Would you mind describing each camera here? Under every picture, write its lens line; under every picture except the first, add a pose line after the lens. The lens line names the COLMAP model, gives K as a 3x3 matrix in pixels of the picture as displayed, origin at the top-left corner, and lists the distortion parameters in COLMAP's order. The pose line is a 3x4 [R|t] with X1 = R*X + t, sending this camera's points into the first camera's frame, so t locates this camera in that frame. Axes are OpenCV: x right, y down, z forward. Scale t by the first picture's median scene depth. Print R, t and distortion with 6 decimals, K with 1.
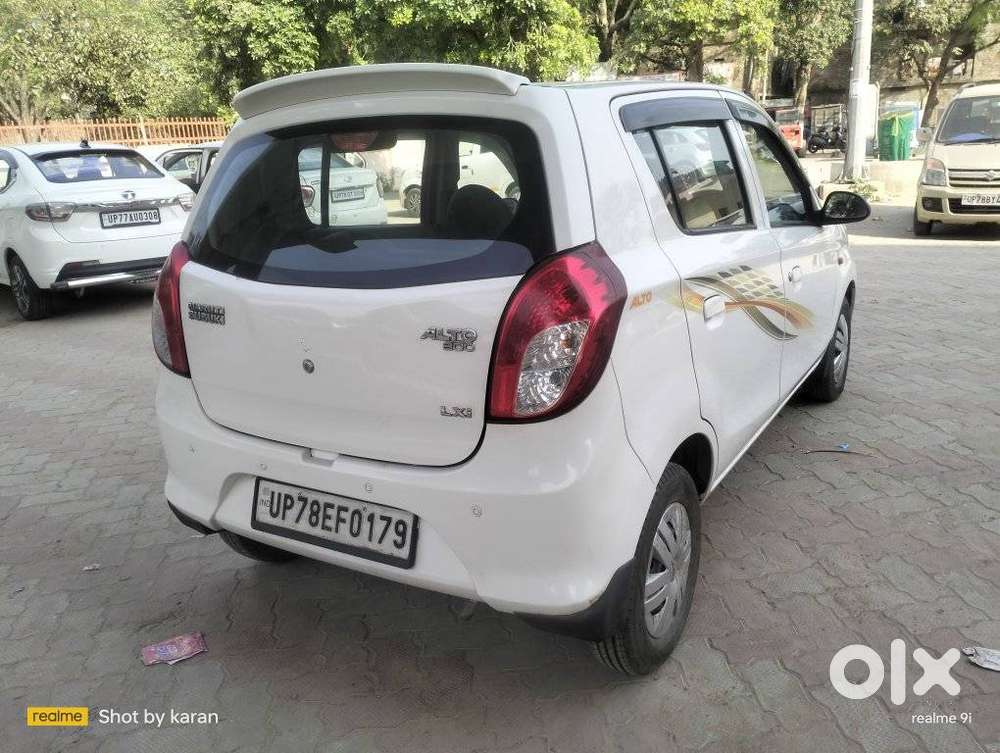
lens RADIAL K [[796.5, 0, 505.6], [0, 796.5, 379.2], [0, 0, 1]] dist [0.089745, -0.168221]
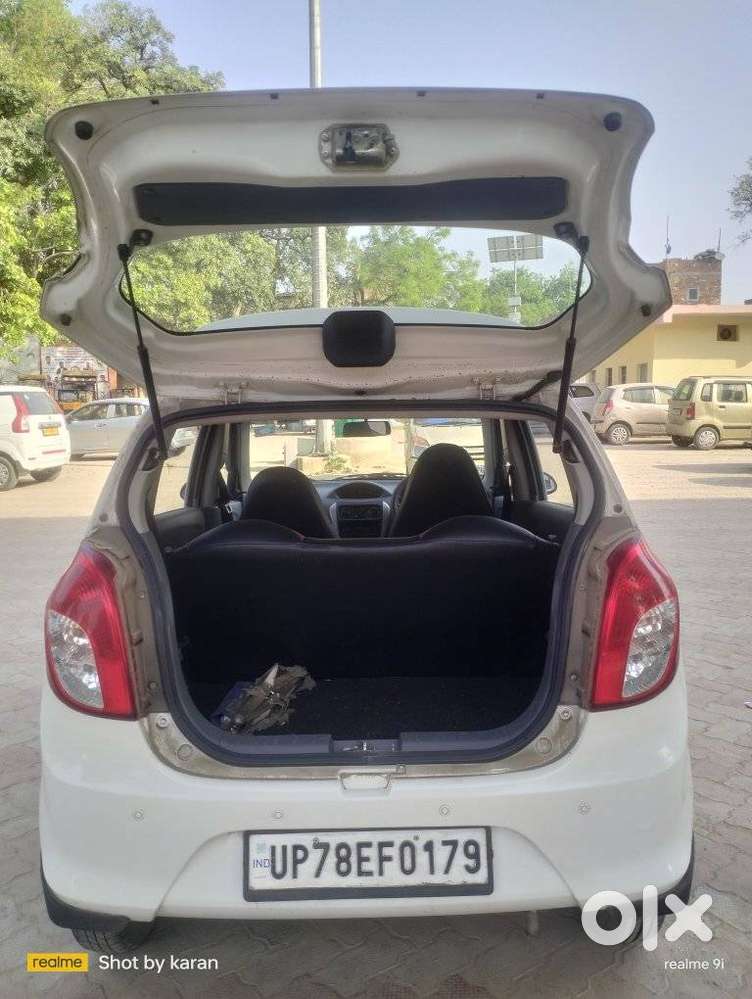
lens RADIAL K [[795.7, 0, 375.7], [0, 795.7, 513.8], [0, 0, 1]] dist [0.089745, -0.168221]
pose [[0.856013, -0.037279, 0.515608, -0.626628], [0.120234, 0.984402, -0.128439, -0.075210], [-0.502778, 0.171939, 0.847143, 0.210694]]
